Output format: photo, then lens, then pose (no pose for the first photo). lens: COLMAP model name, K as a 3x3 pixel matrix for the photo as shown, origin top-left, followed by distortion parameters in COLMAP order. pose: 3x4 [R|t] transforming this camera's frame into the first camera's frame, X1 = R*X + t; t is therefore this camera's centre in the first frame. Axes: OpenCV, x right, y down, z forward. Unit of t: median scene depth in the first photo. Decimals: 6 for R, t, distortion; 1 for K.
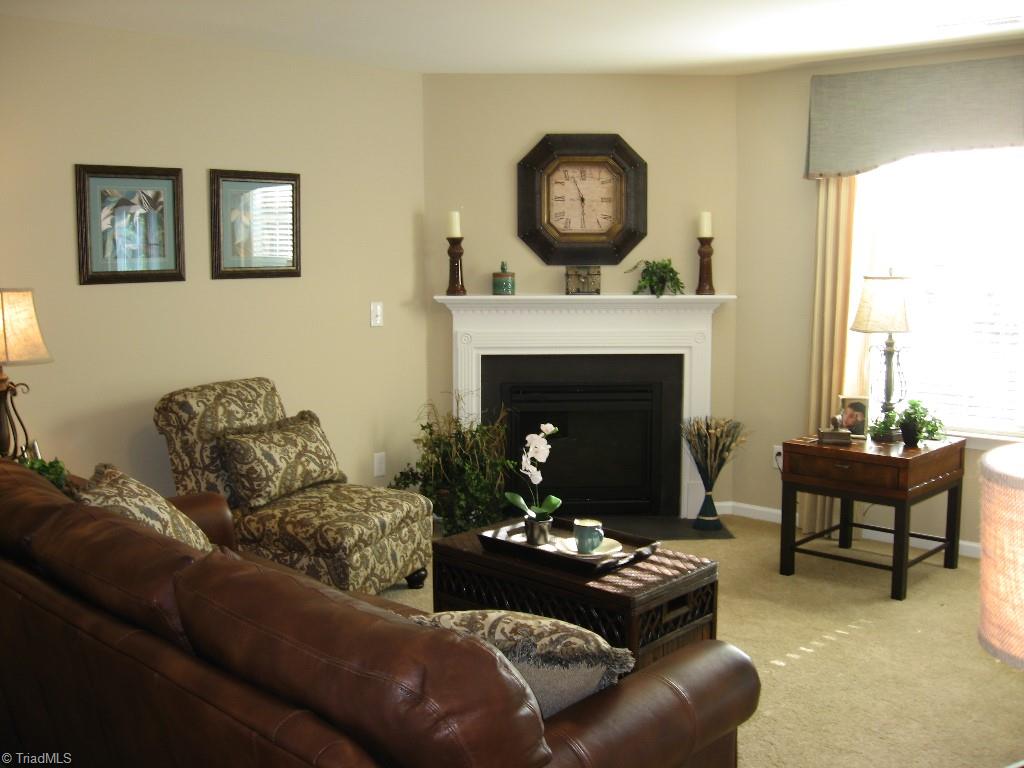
lens RADIAL K [[1053.1, 0, 512.0], [0, 1053.1, 384.0], [0, 0, 1]] dist [-0.100389, -0.006230]
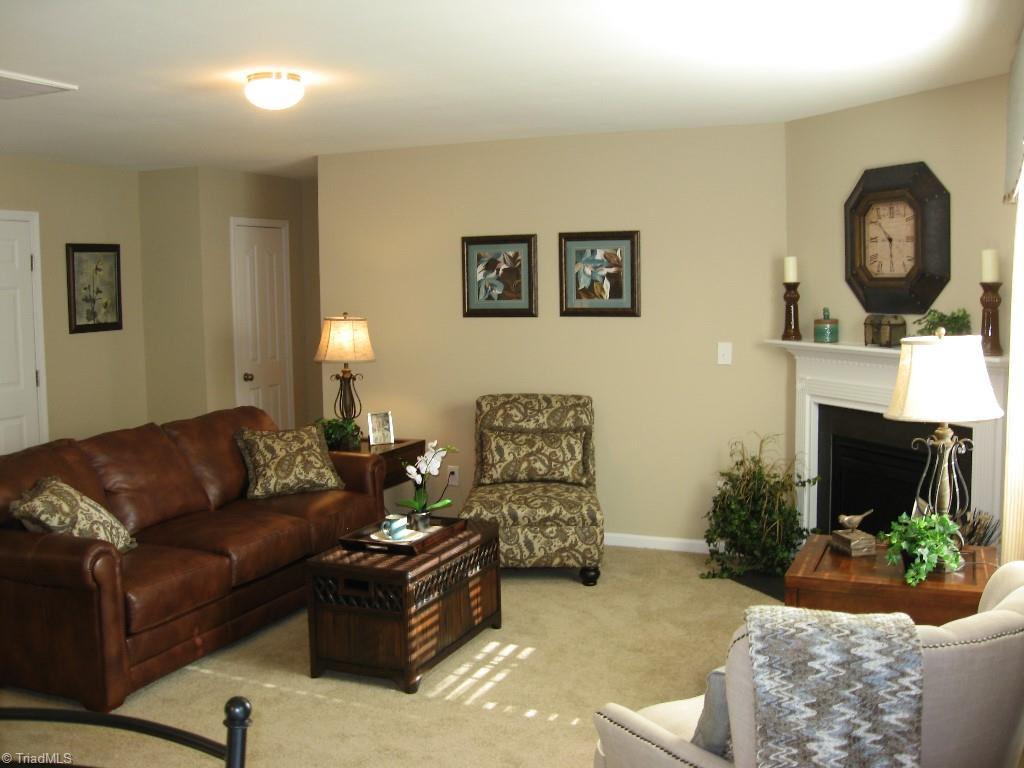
lens RADIAL K [[1053.1, 0, 512.0], [0, 1053.1, 384.0], [0, 0, 1]] dist [-0.100389, -0.006230]
pose [[0.351334, 0.087671, -0.932136, 0.915809], [-0.108501, 0.992711, 0.052473, -0.077708], [0.929942, 0.082702, 0.358286, 0.468943]]
